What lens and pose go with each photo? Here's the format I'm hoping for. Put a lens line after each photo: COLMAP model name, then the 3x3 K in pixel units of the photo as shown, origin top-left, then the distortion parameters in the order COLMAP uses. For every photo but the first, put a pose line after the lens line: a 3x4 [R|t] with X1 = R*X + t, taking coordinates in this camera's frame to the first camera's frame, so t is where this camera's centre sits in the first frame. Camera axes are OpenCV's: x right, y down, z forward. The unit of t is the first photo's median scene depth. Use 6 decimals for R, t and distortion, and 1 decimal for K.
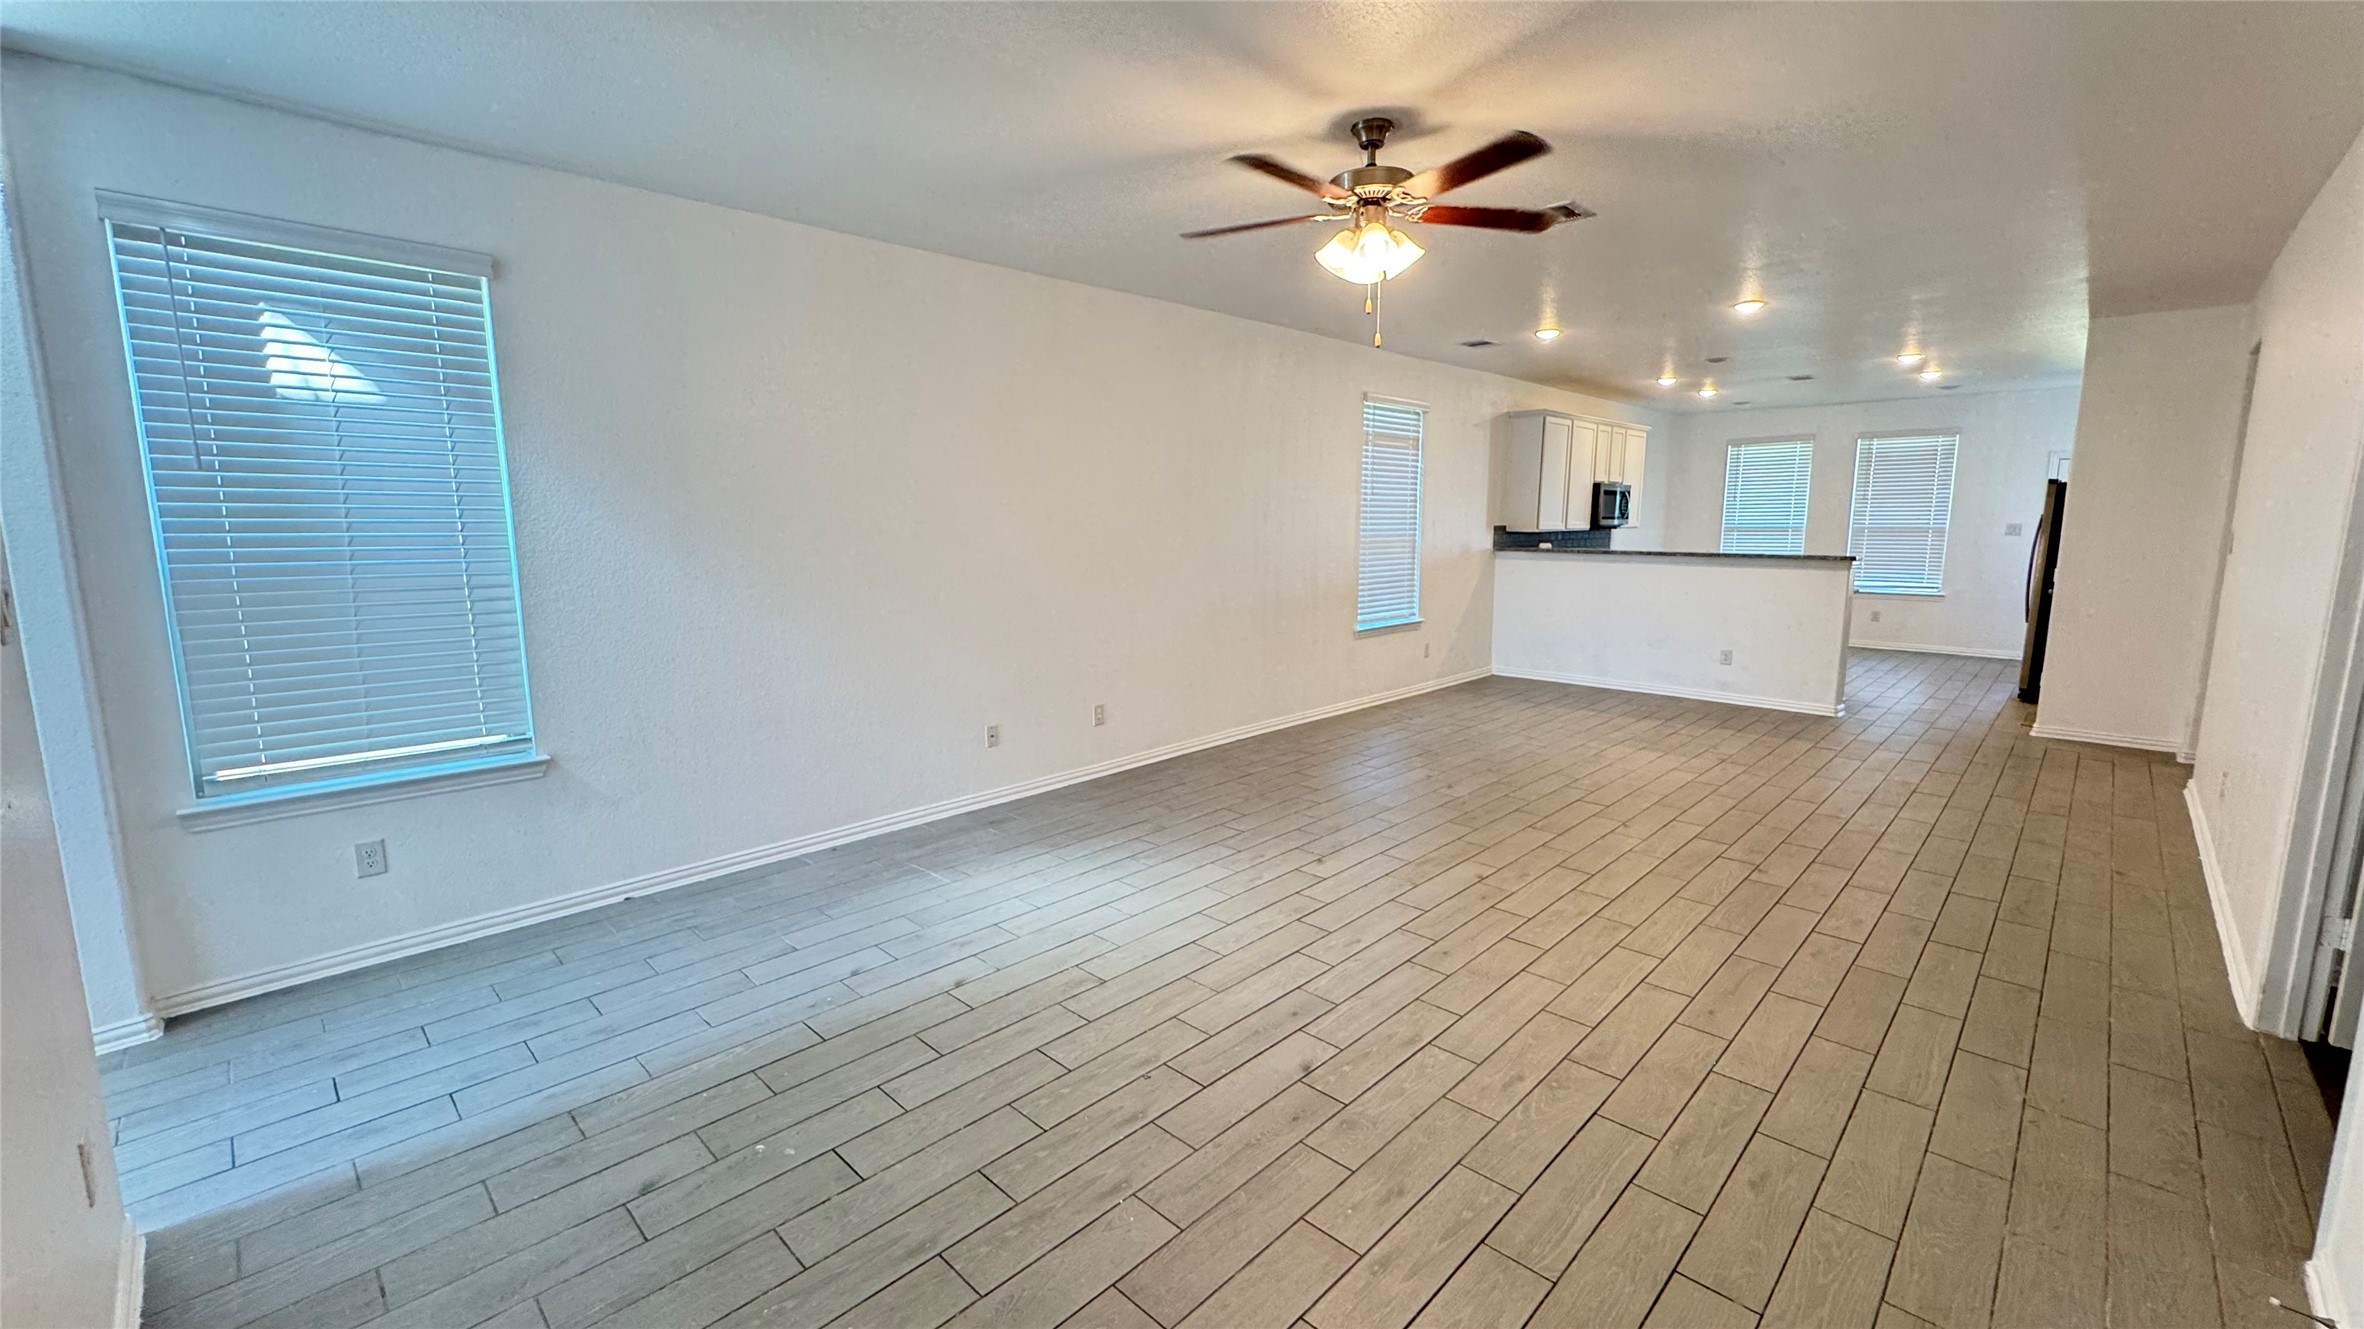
lens RADIAL K [[947.9, 0, 1186.7], [0, 947.9, 654.7], [0, 0, 1]] dist [-0.003060, 0.000376]
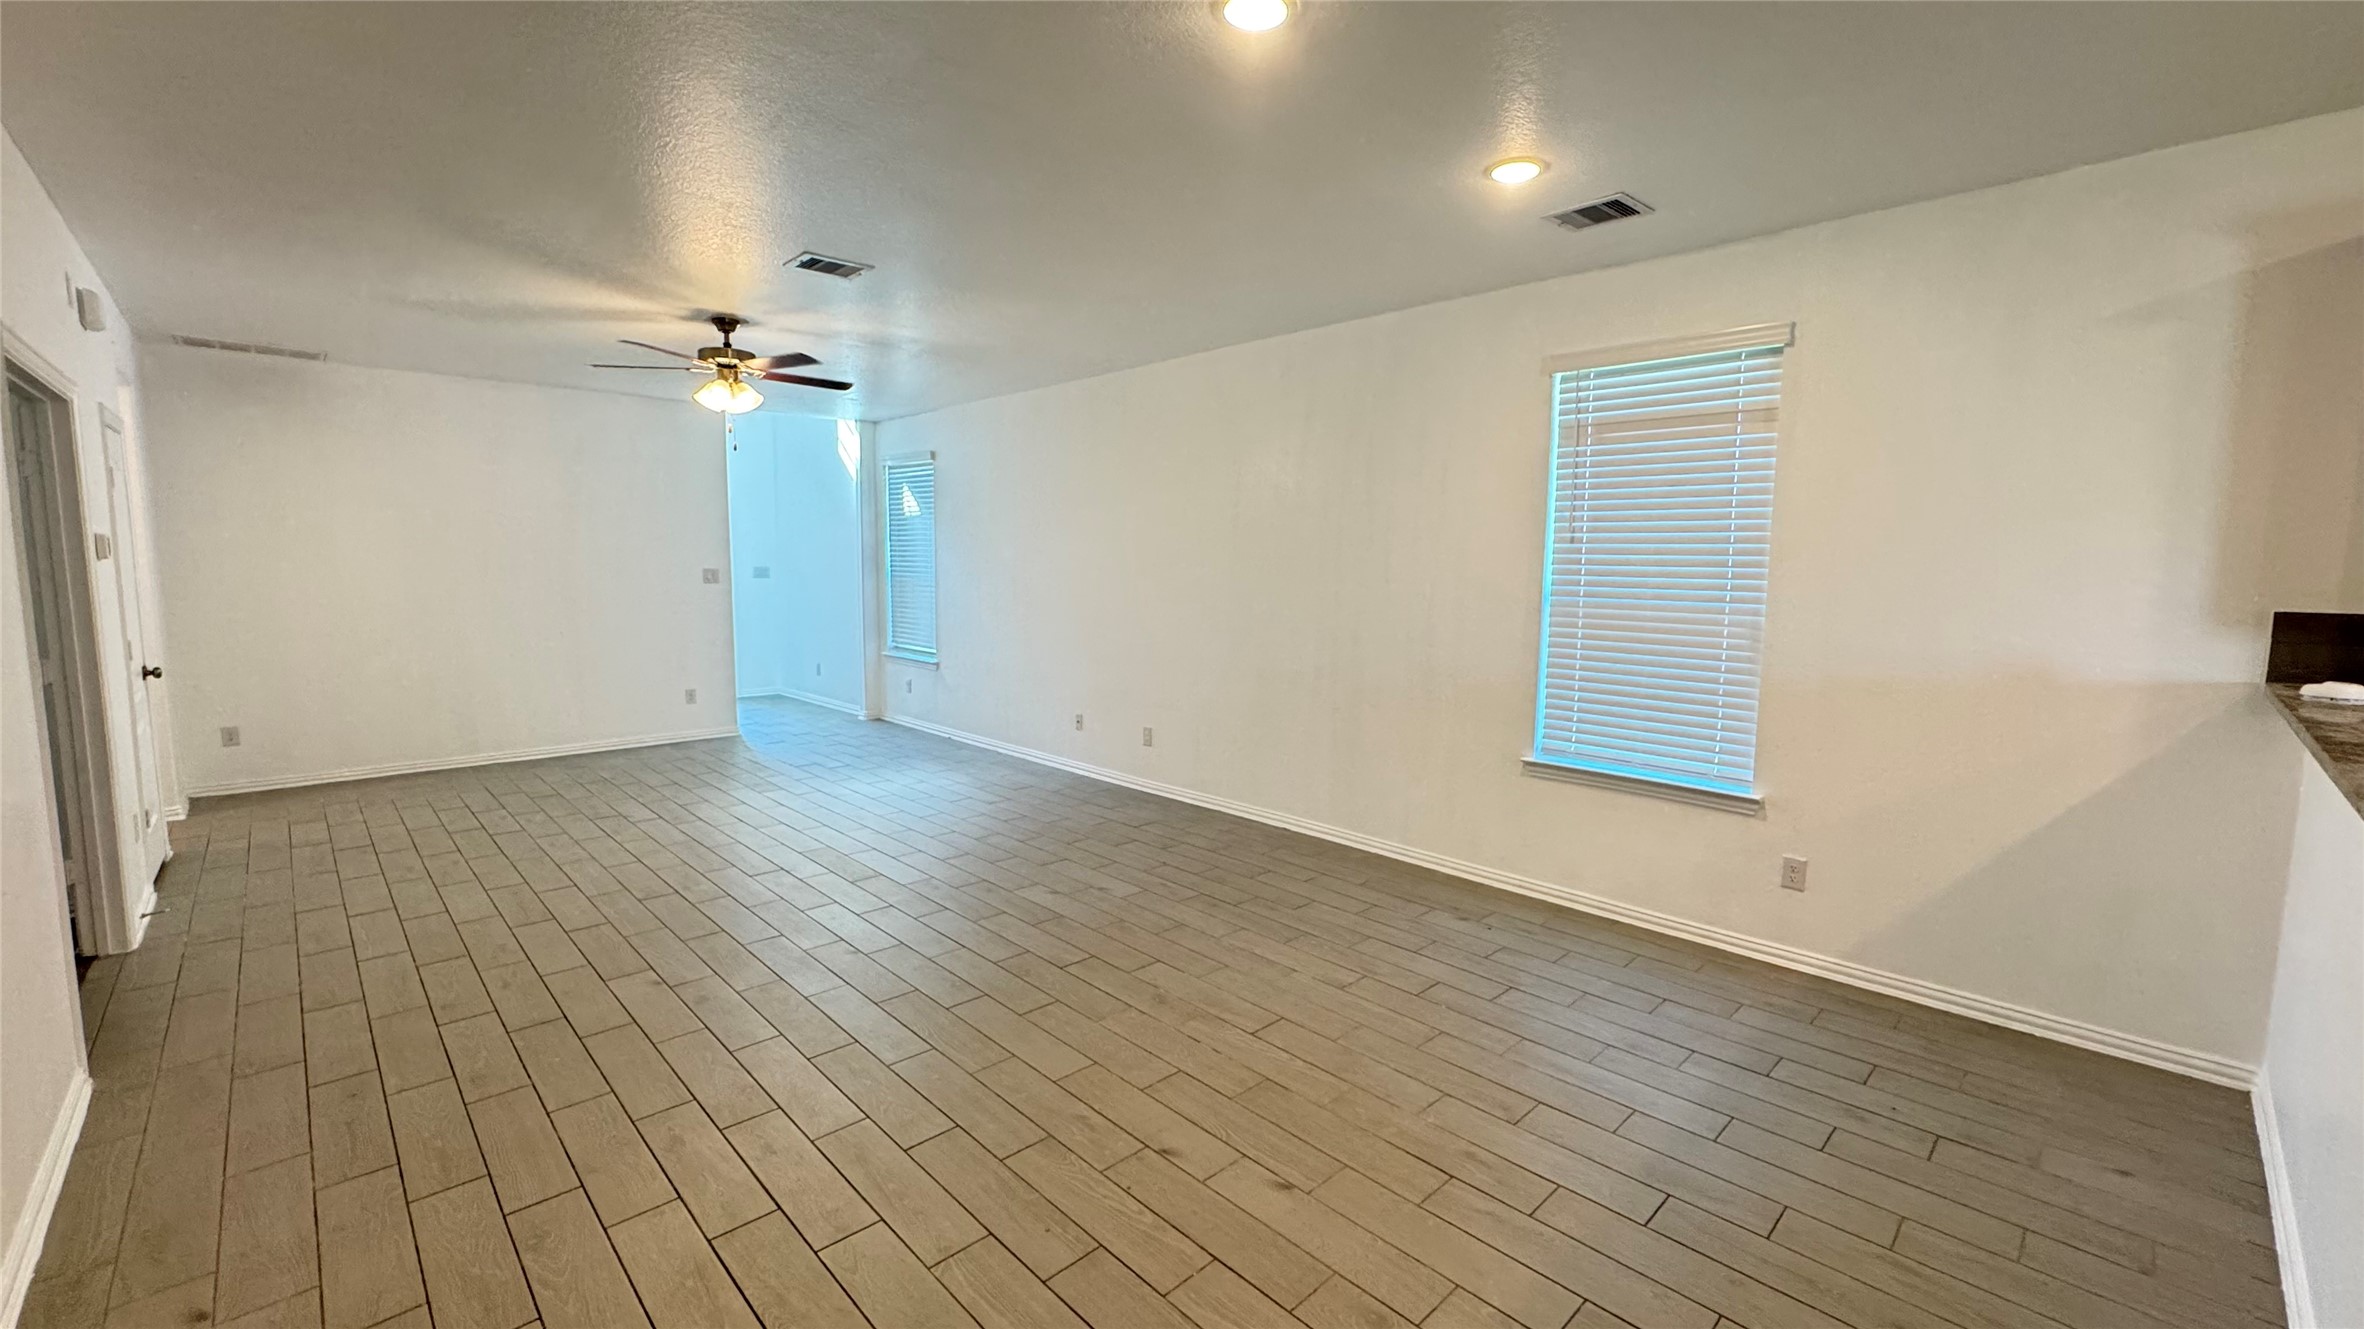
lens RADIAL K [[947.9, 0, 1182.8], [0, 947.9, 652.7], [0, 0, 1]] dist [-0.003060, 0.000376]
pose [[-0.033282, 0.098953, -0.994535, 1.661668], [-0.156235, 0.982338, 0.102968, -0.256489], [0.987159, 0.158808, -0.017234, 1.702591]]
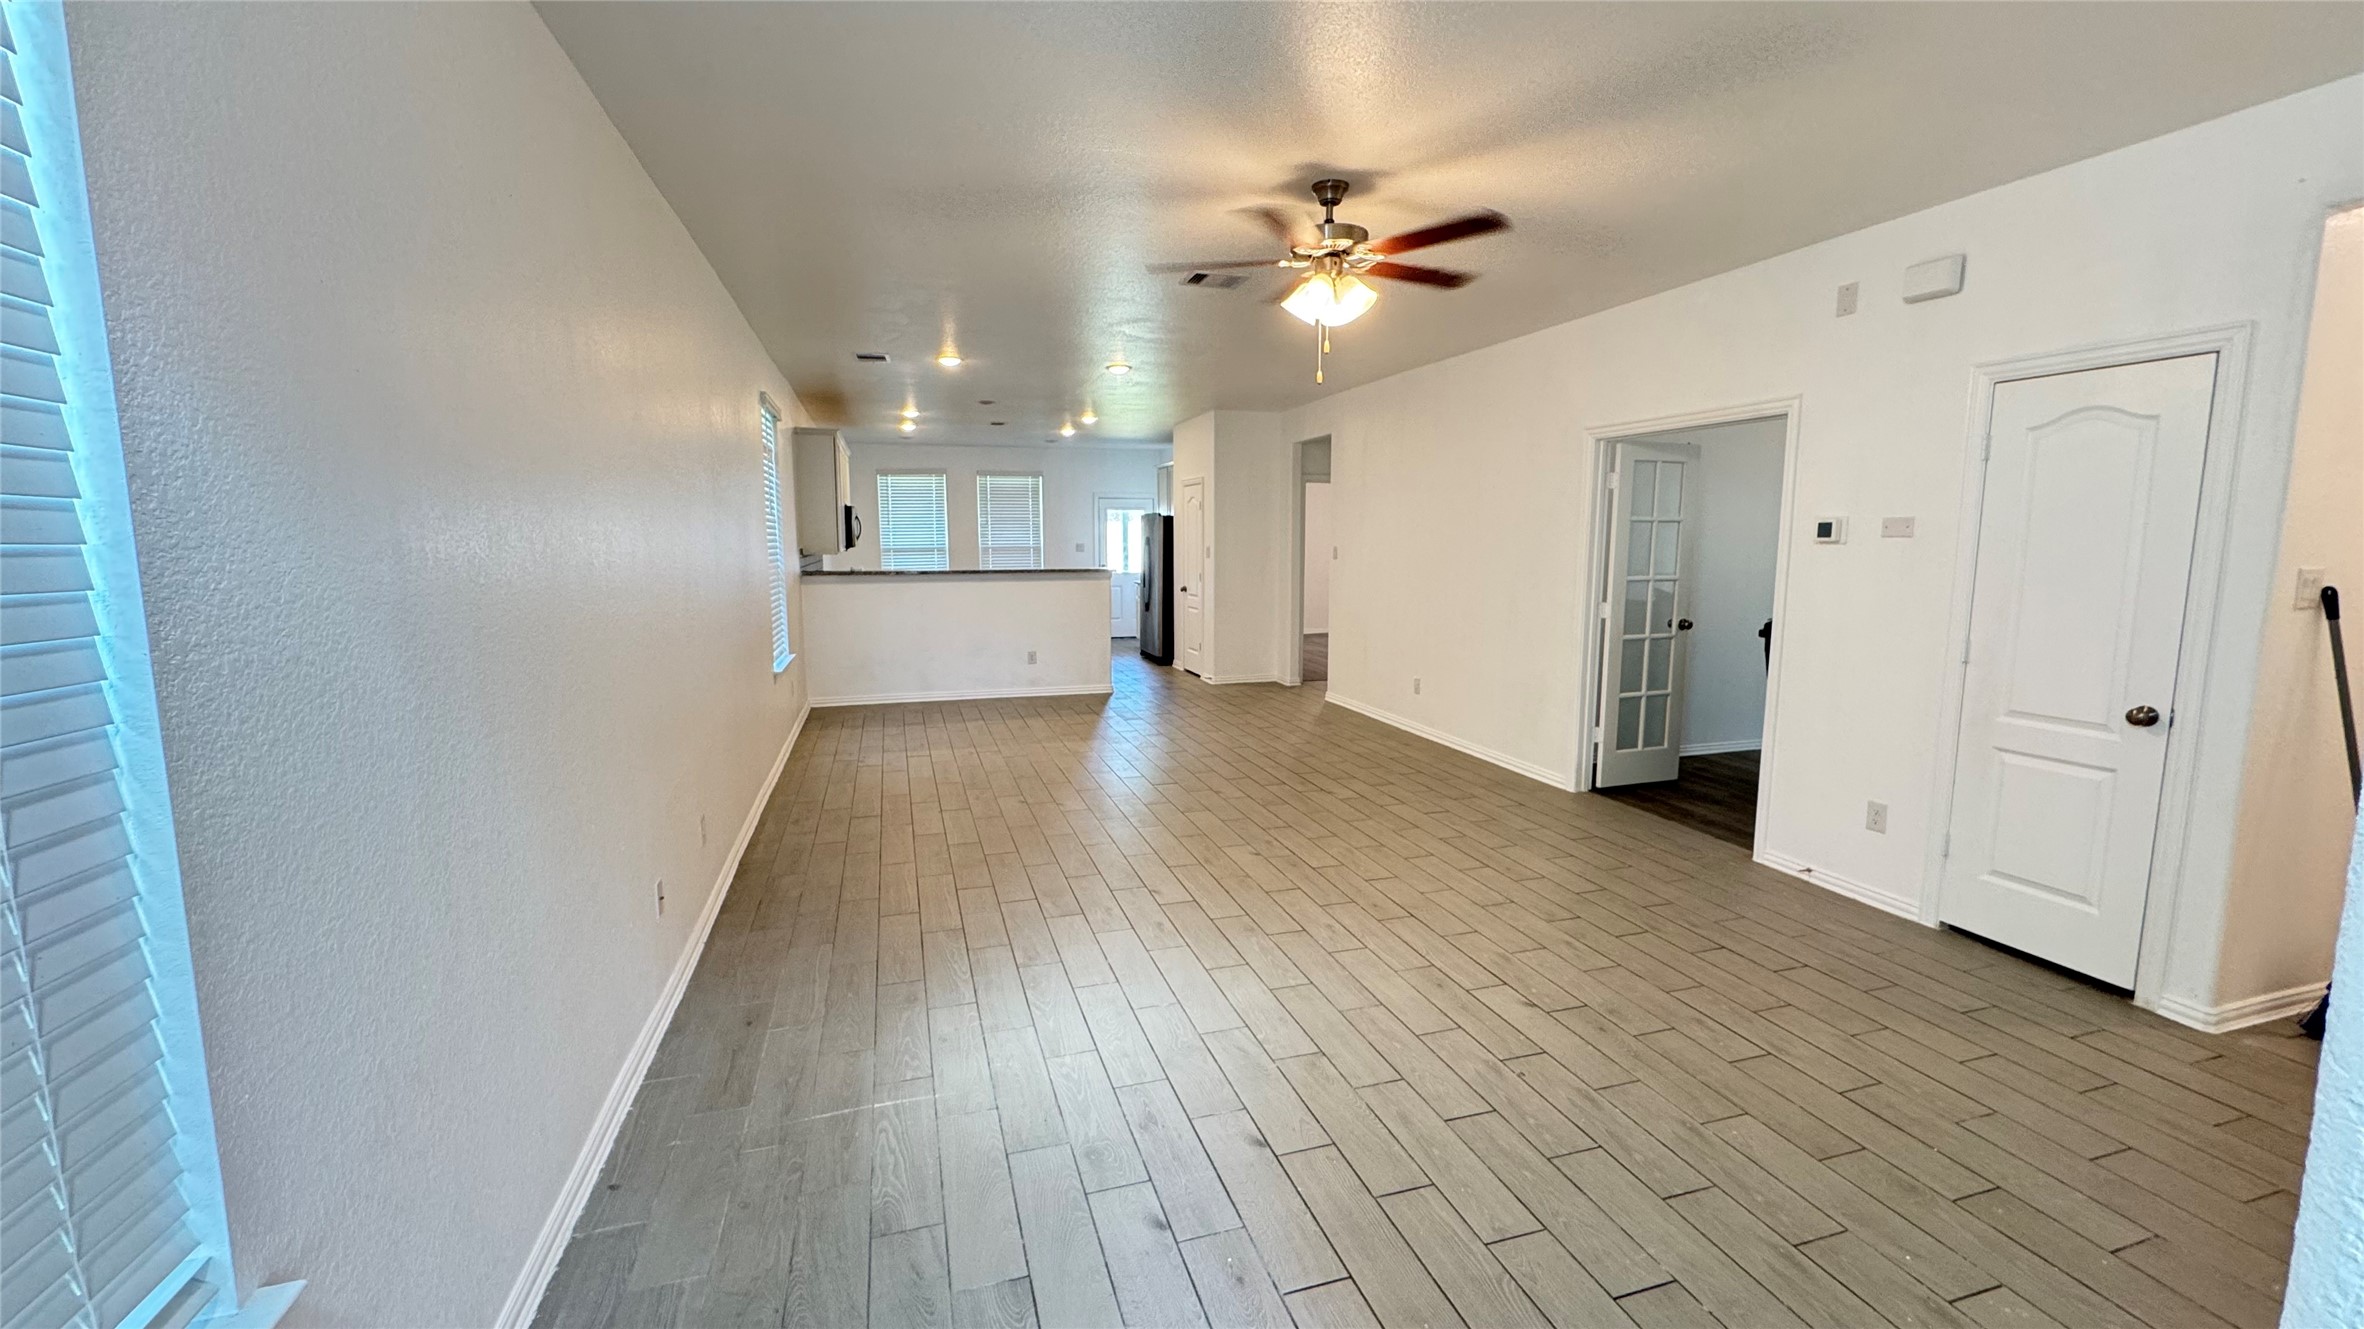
lens RADIAL K [[947.9, 0, 1182.7], [0, 947.9, 664.3], [0, 0, 1]] dist [-0.003060, 0.000376]
pose [[0.480604, -0.115315, 0.869323, -0.812458], [0.127791, 0.989944, 0.060667, -0.082309], [-0.867577, 0.081935, 0.490507, 0.590996]]
